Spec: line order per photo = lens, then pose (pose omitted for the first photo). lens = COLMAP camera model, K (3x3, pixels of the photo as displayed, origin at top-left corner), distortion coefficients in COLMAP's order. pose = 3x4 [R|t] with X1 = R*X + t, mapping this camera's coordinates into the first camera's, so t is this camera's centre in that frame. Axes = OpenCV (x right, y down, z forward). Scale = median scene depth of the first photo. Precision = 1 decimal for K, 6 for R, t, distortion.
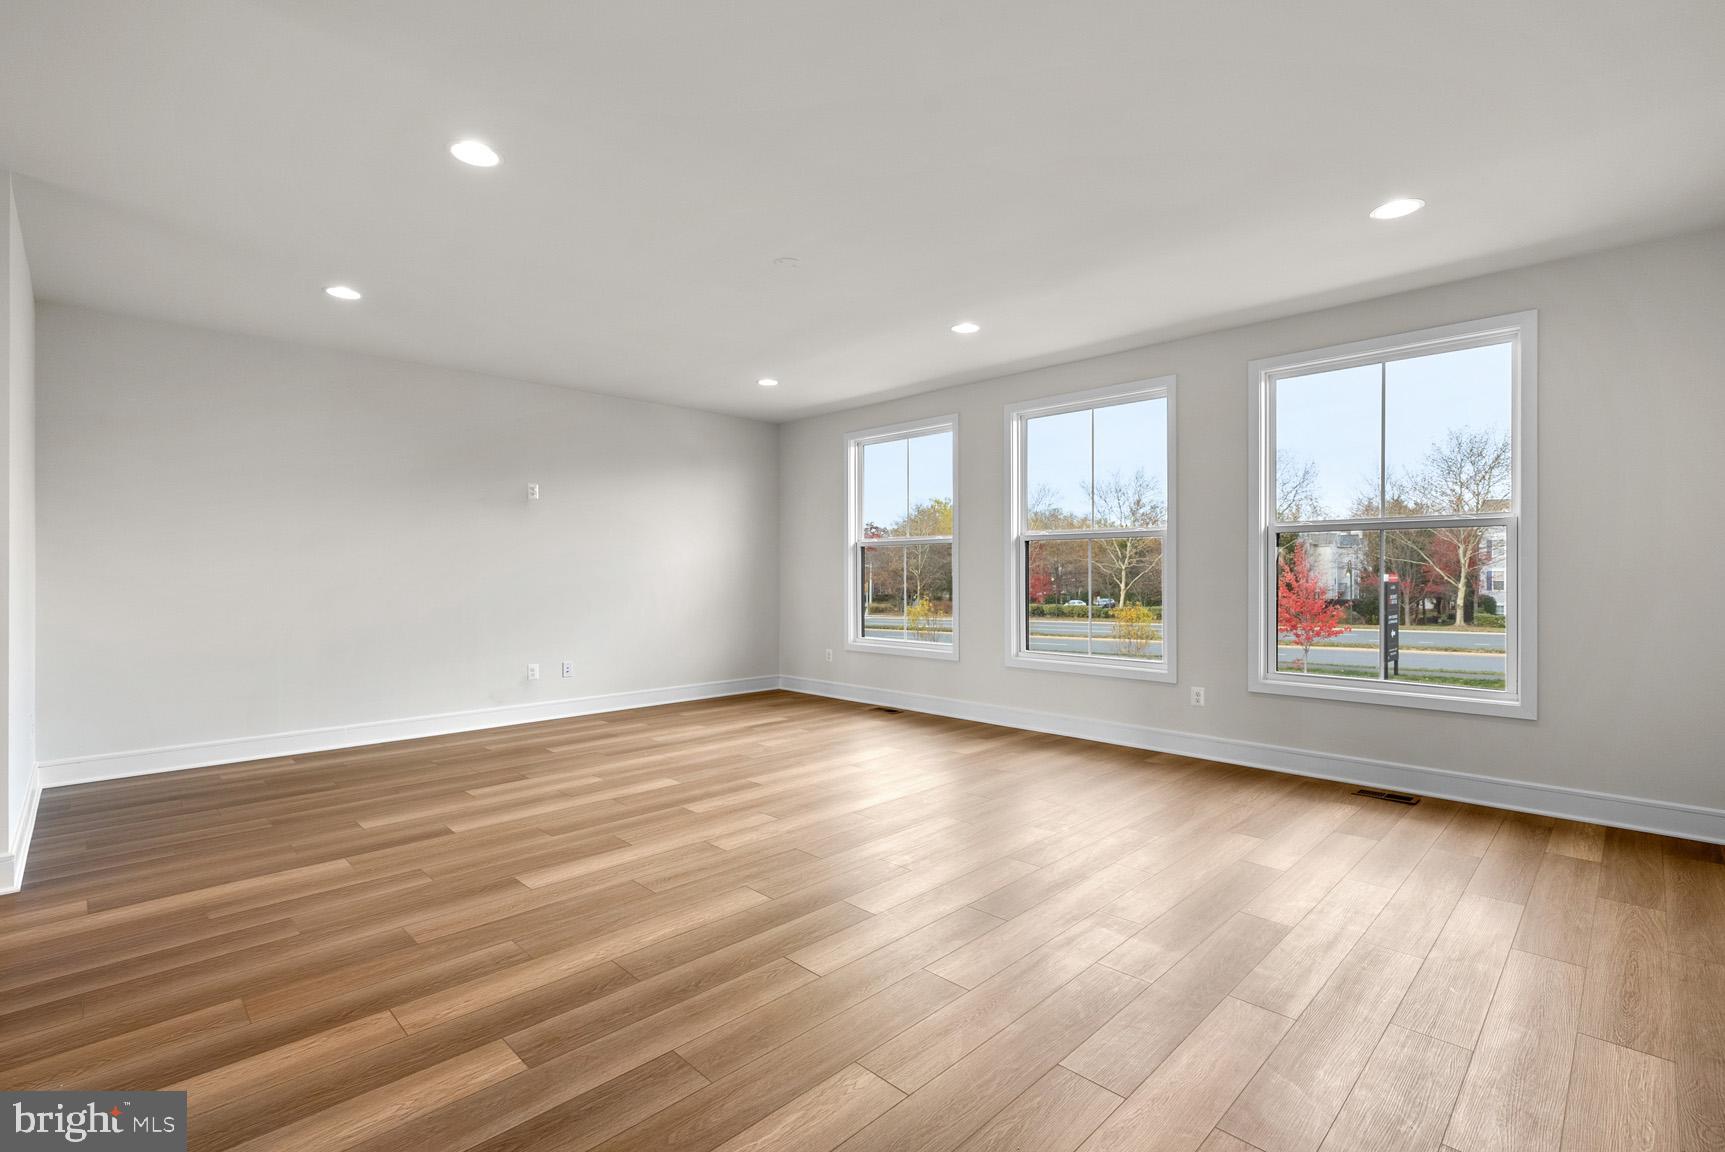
lens RADIAL K [[791.5, 0, 857.3], [0, 791.5, 574.3], [0, 0, 1]] dist [0.036849, 0.001165]
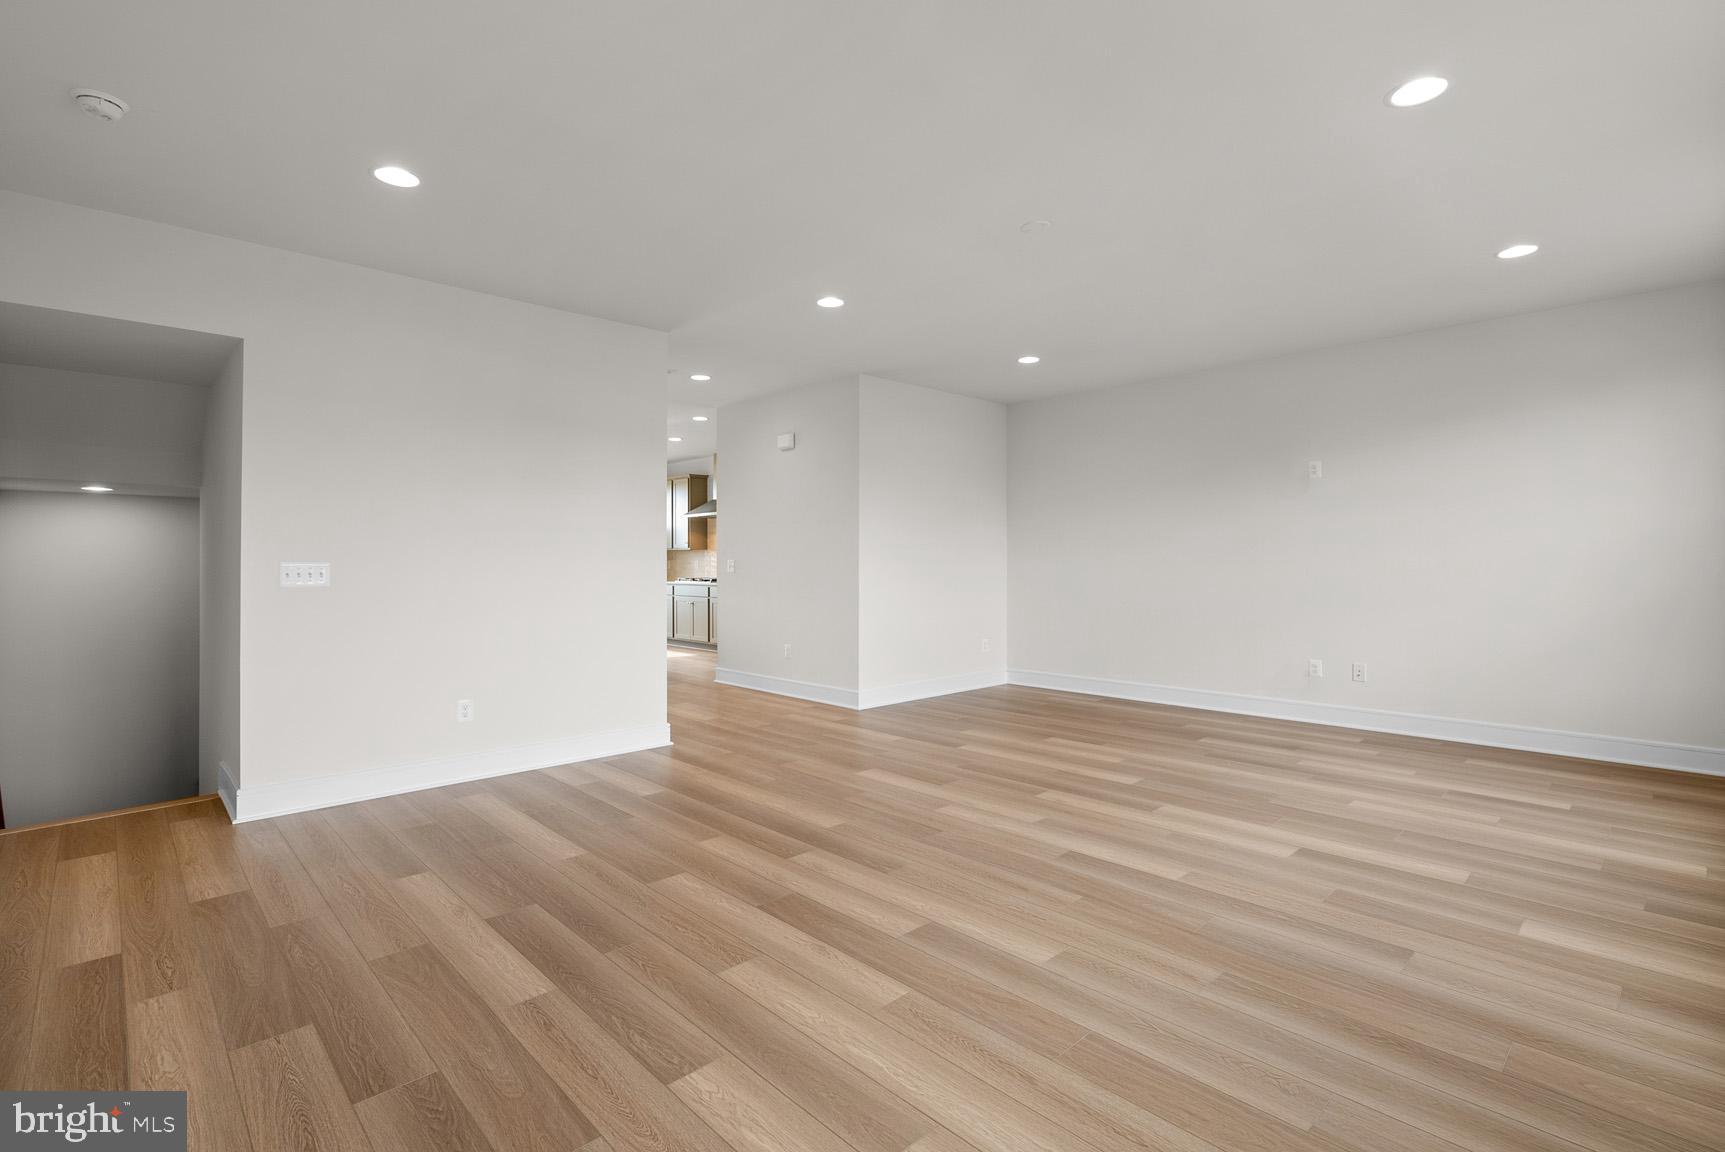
lens RADIAL K [[791.5, 0, 858.6], [0, 791.5, 569.9], [0, 0, 1]] dist [0.036849, 0.001165]
pose [[-0.010869, 0.011237, -0.999878, 0.717224], [0.005169, 0.999924, 0.011181, -0.004100], [0.999928, -0.005046, -0.010926, 0.683116]]
